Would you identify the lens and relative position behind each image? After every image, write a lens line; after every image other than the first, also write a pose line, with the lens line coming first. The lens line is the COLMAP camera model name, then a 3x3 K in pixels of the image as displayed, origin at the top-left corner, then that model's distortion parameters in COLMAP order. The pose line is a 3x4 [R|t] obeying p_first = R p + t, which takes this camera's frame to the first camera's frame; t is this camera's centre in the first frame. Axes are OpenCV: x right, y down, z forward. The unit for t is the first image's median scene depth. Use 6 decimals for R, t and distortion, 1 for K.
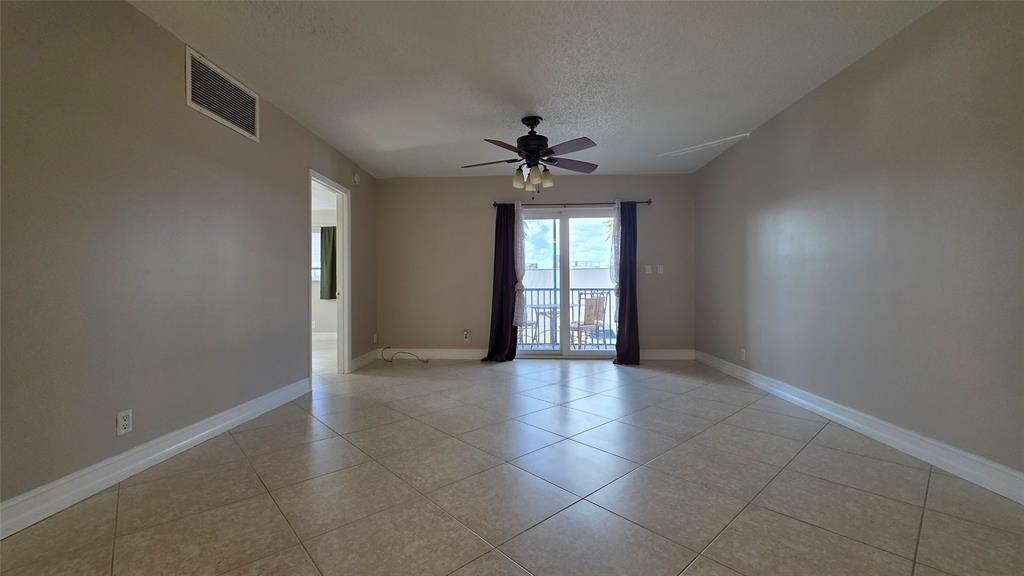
lens RADIAL K [[409.7, 0, 503.4], [0, 409.7, 287.6], [0, 0, 1]] dist [0.000355, -0.000065]
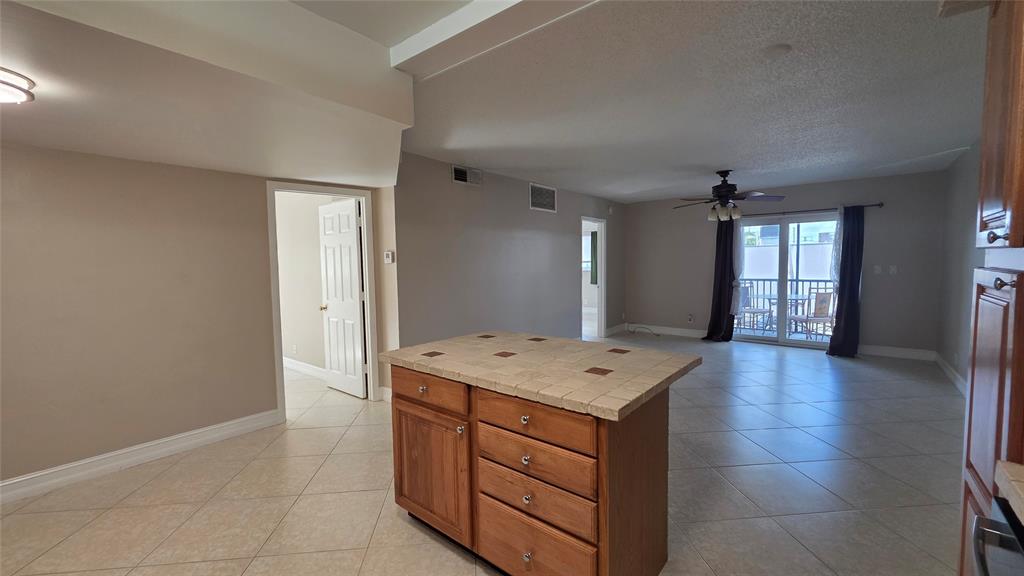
lens RADIAL K [[399.9, 0, 512.0], [0, 399.9, 288.0], [0, 0, 1]] dist [0.001703, -0.000042]
pose [[0.816227, 0.031417, -0.576877, 0.183378], [0.005027, 0.998096, 0.061470, -0.064485], [0.577710, -0.053073, 0.814515, -0.372514]]
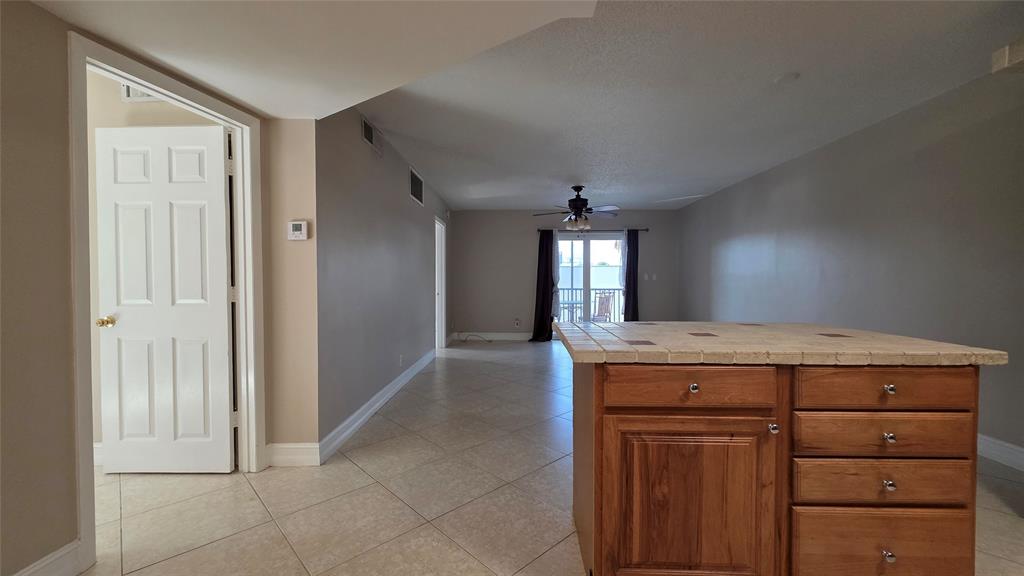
lens RADIAL K [[399.9, 0, 512.0], [0, 399.9, 288.0], [0, 0, 1]] dist [0.001703, -0.000042]
pose [[0.999501, 0.005024, 0.031181, -0.154465], [-0.005444, 0.999896, 0.013387, -0.022542], [-0.031111, -0.013550, 0.999424, -0.372860]]
